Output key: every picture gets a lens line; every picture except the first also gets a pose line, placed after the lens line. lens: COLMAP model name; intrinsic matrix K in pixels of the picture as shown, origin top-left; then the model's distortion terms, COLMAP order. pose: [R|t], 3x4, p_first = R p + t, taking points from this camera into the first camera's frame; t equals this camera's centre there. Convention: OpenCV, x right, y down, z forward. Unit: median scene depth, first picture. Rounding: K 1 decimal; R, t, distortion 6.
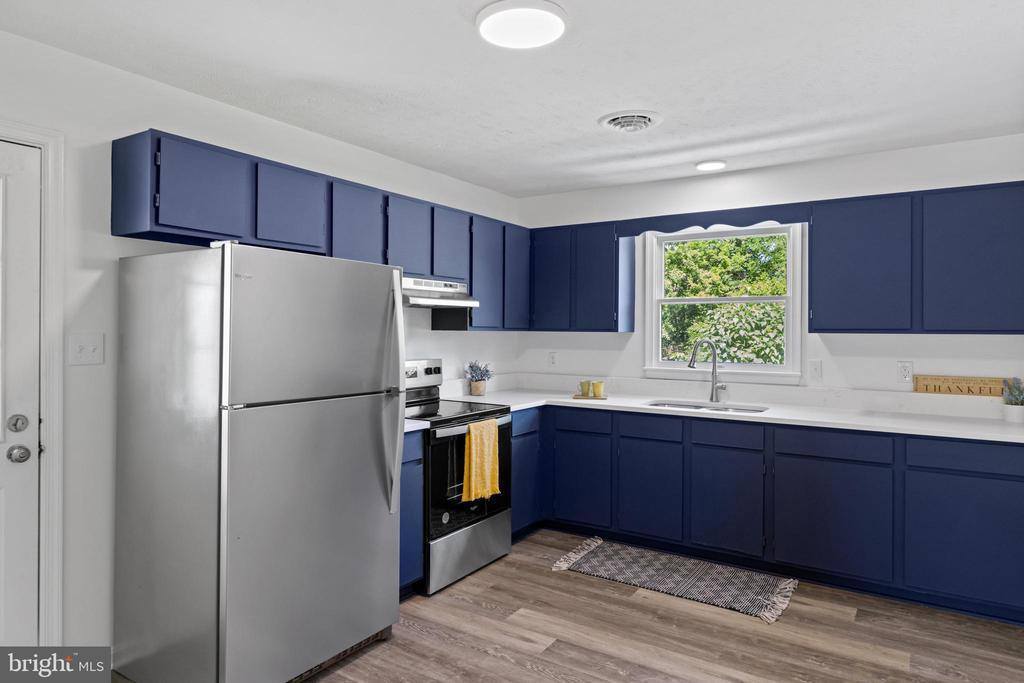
lens RADIAL K [[590.8, 0, 510.5], [0, 590.8, 329.0], [0, 0, 1]] dist [0.000192, -0.000131]
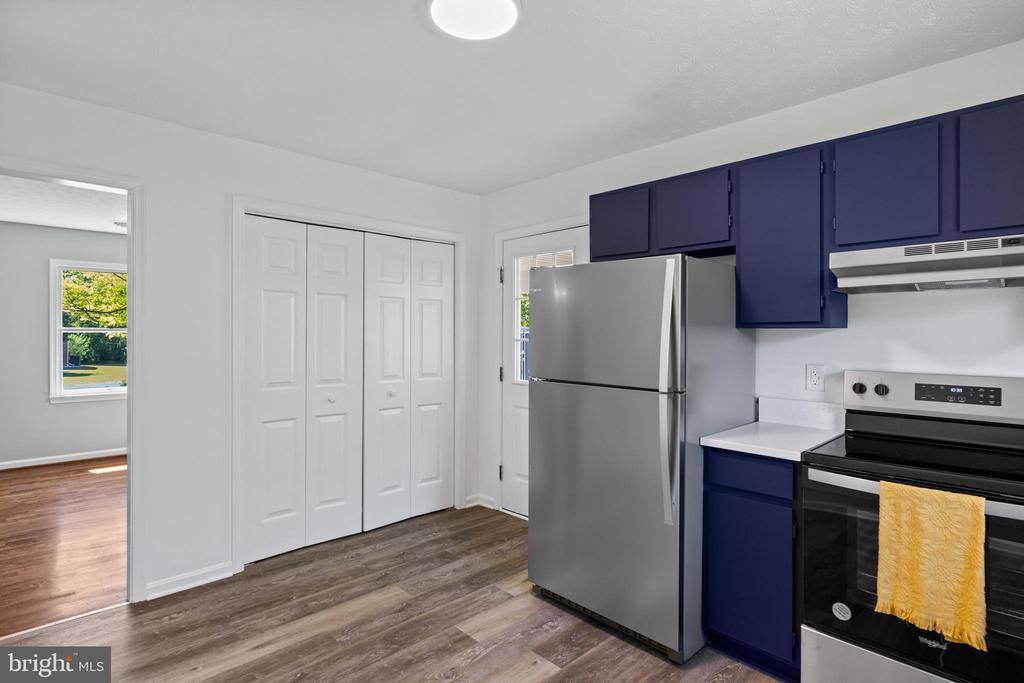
lens RADIAL K [[560.8, 0, 512.0], [0, 560.8, 341.5], [0, 0, 1]] dist [0.000243, -0.000163]
pose [[-0.218651, -0.002504, -0.975800, 0.513443], [-0.002852, 0.999994, -0.001927, 0.020698], [0.975799, 0.002361, -0.218657, 0.694070]]
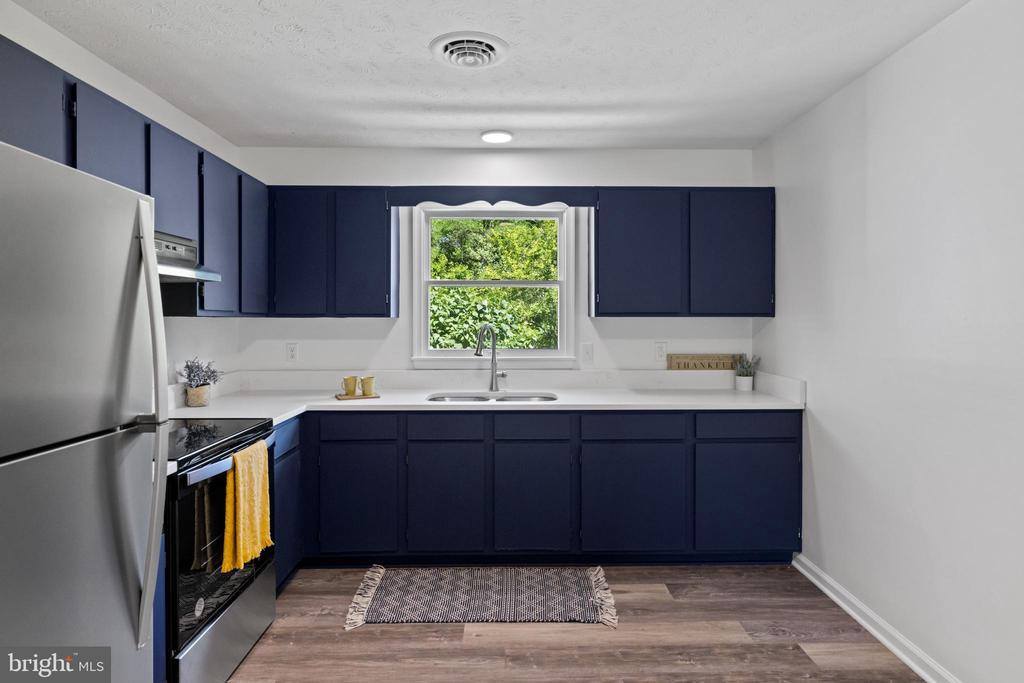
lens RADIAL K [[563.8, 0, 512.7], [0, 563.8, 321.2], [0, 0, 1]] dist [-0.000188, 0.000496]
pose [[0.836491, -0.007406, 0.547930, -0.141340], [0.004139, 0.999966, 0.007196, 0.006686], [-0.547965, -0.003752, 0.836493, 0.272649]]
